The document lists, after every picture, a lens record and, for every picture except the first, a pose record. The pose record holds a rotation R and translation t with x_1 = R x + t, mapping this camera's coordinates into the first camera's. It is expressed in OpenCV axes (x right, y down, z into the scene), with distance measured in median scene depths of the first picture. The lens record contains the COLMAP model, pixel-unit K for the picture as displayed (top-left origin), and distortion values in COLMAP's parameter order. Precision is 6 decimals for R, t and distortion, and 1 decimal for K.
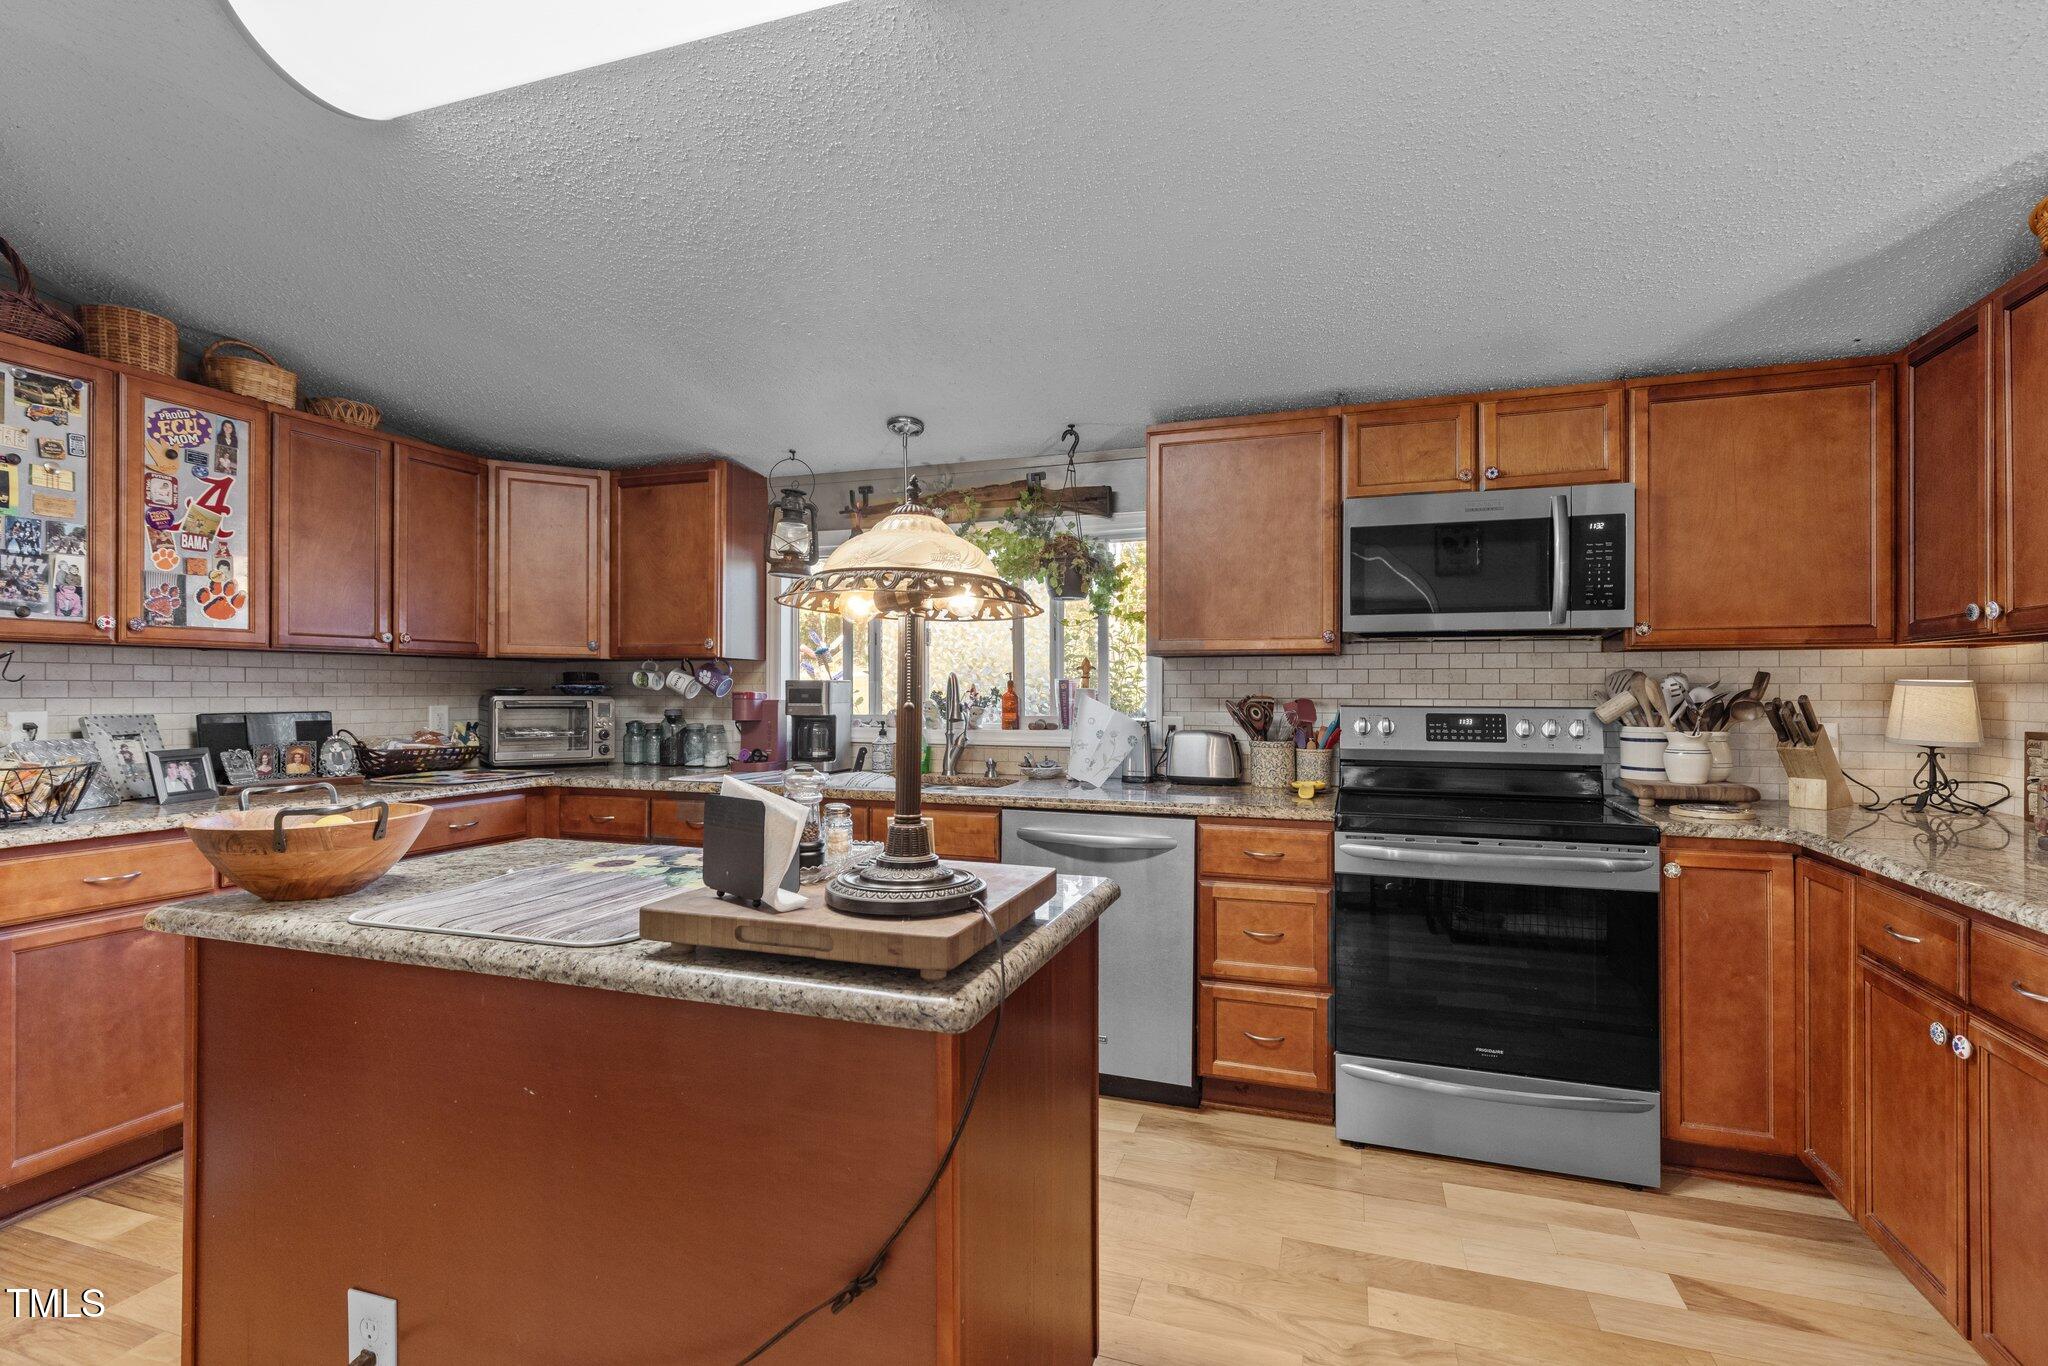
lens RADIAL K [[948.4, 0, 1034.0], [0, 948.4, 689.1], [0, 0, 1]] dist [0.001520, 0.001390]
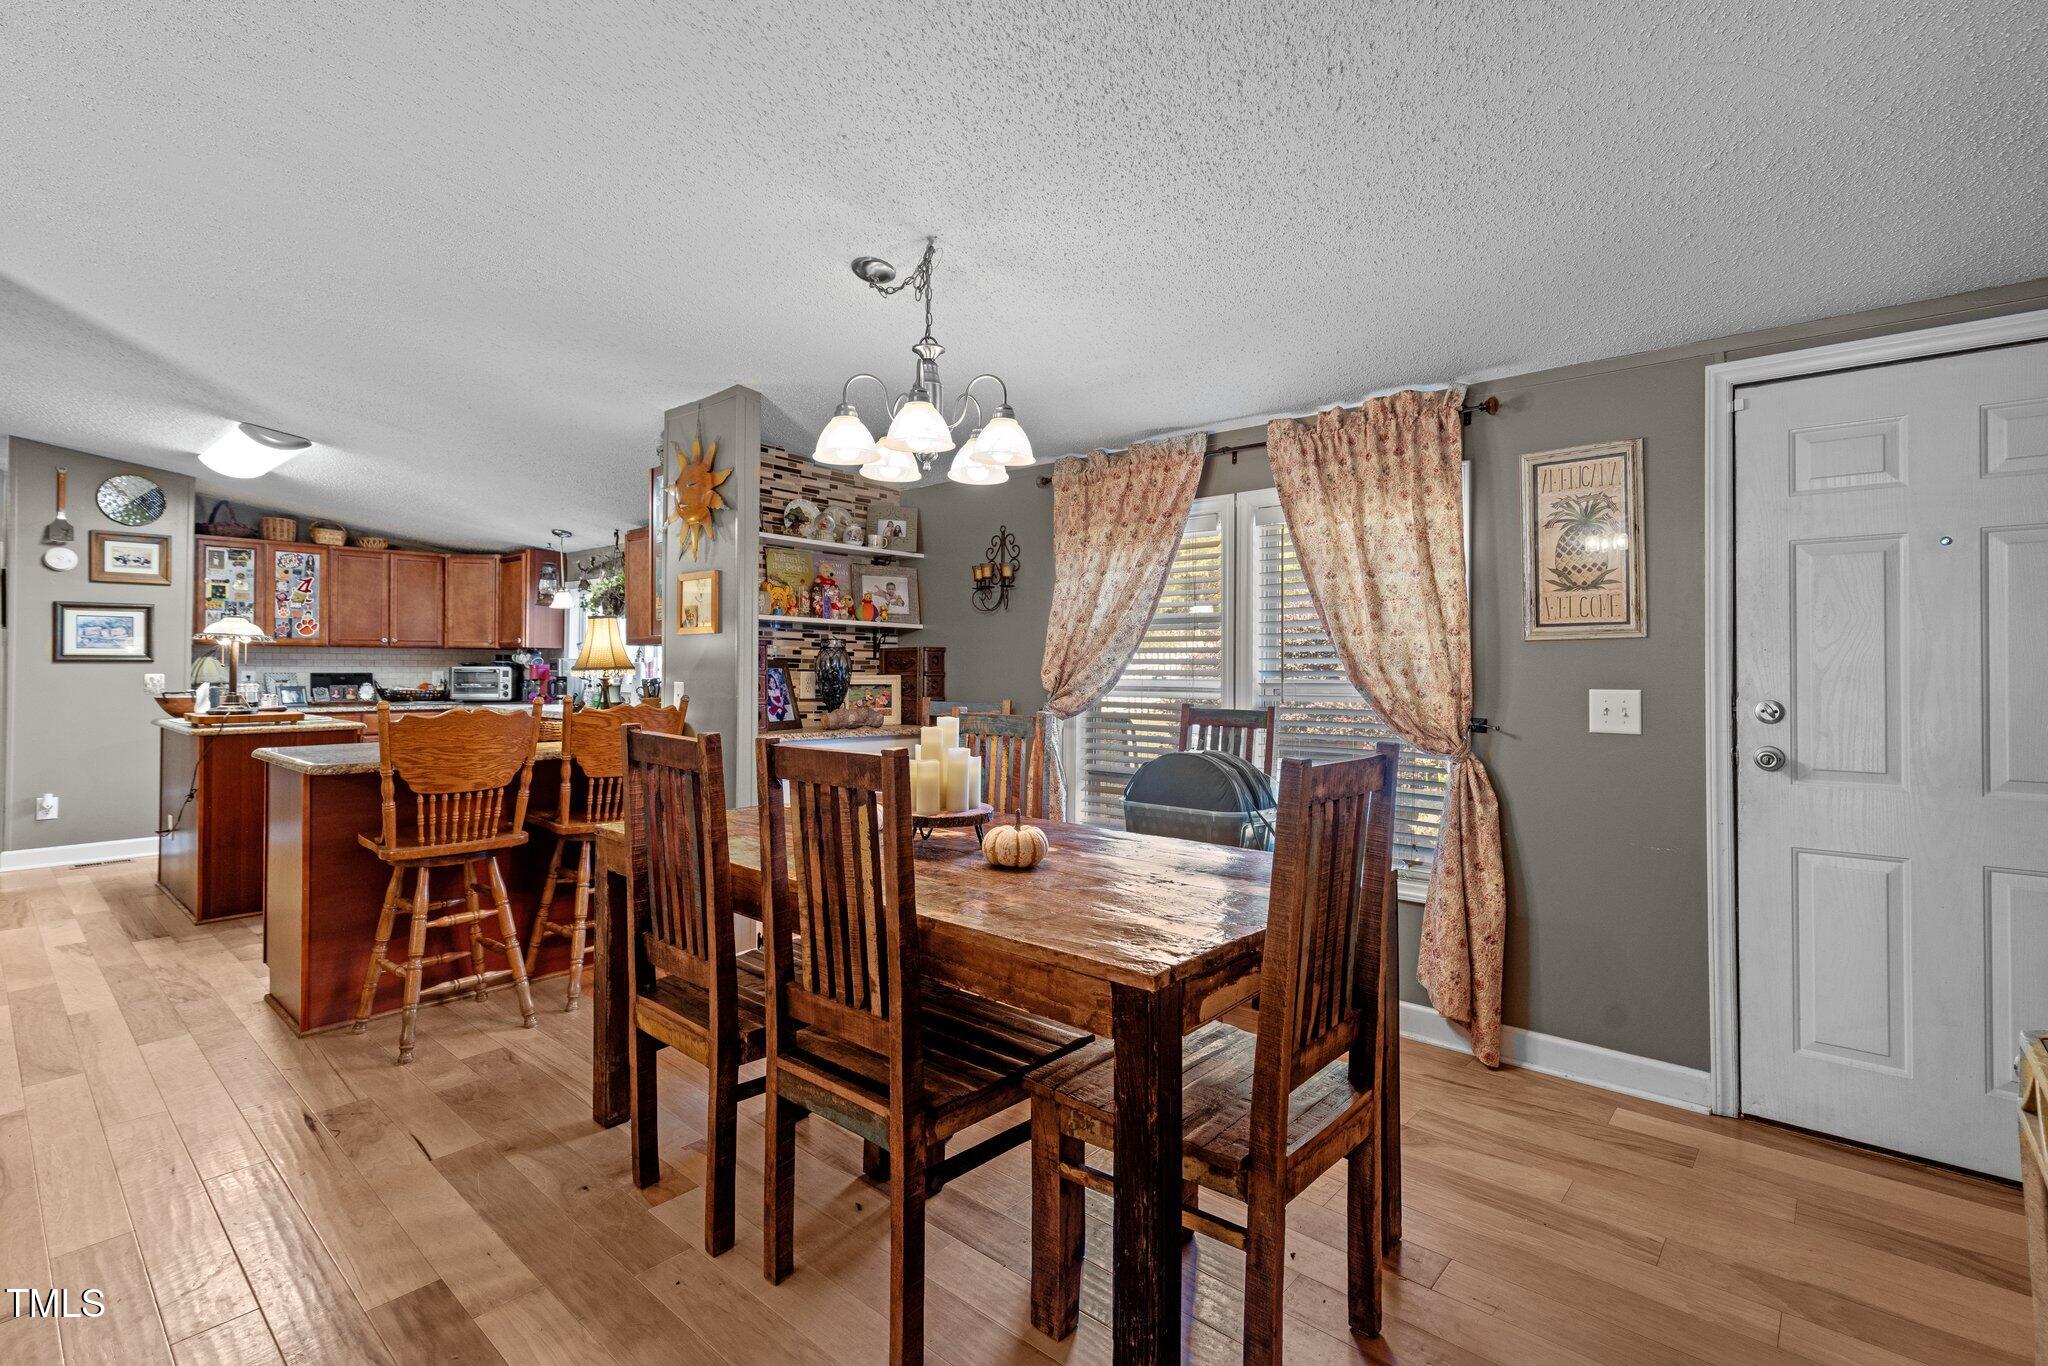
lens RADIAL K [[948.4, 0, 1023.7], [0, 948.4, 655.0], [0, 0, 1]] dist [0.001520, 0.001390]
pose [[0.922994, -0.004173, -0.384792, 1.645078], [-0.001302, 0.999902, -0.013968, 0.011019], [0.384812, 0.013394, 0.922898, -0.518150]]
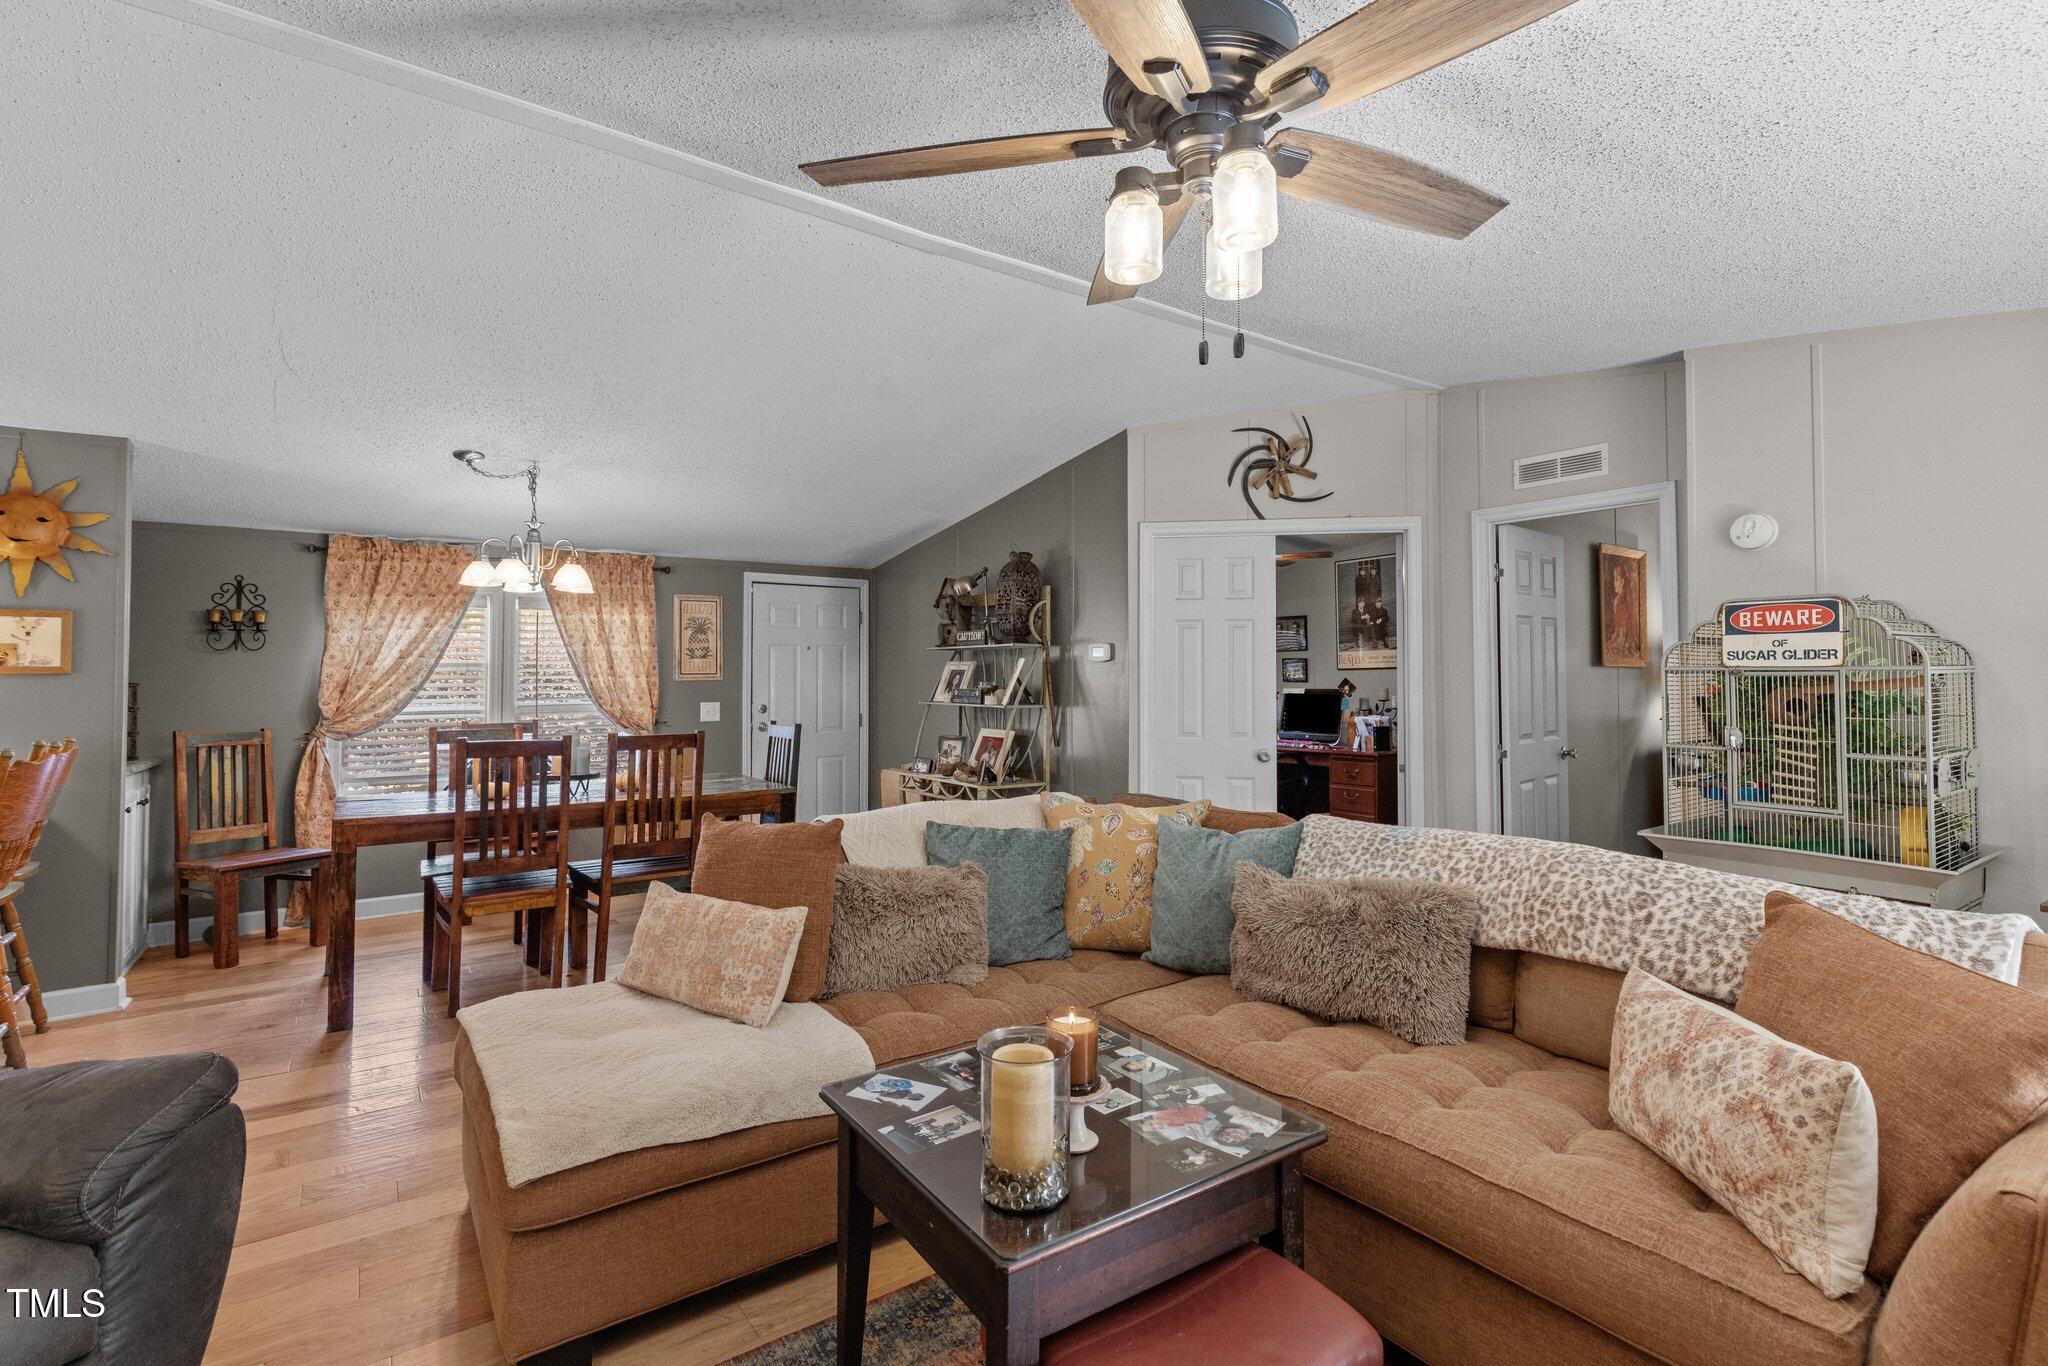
lens RADIAL K [[948.4, 0, 1038.7], [0, 948.4, 649.2], [0, 0, 1]] dist [0.001520, 0.001390]
pose [[0.574998, 0.019635, 0.817919, 0.547836], [0.010921, 0.999439, -0.031670, -0.011972], [-0.818082, 0.027142, 0.574460, -1.244046]]
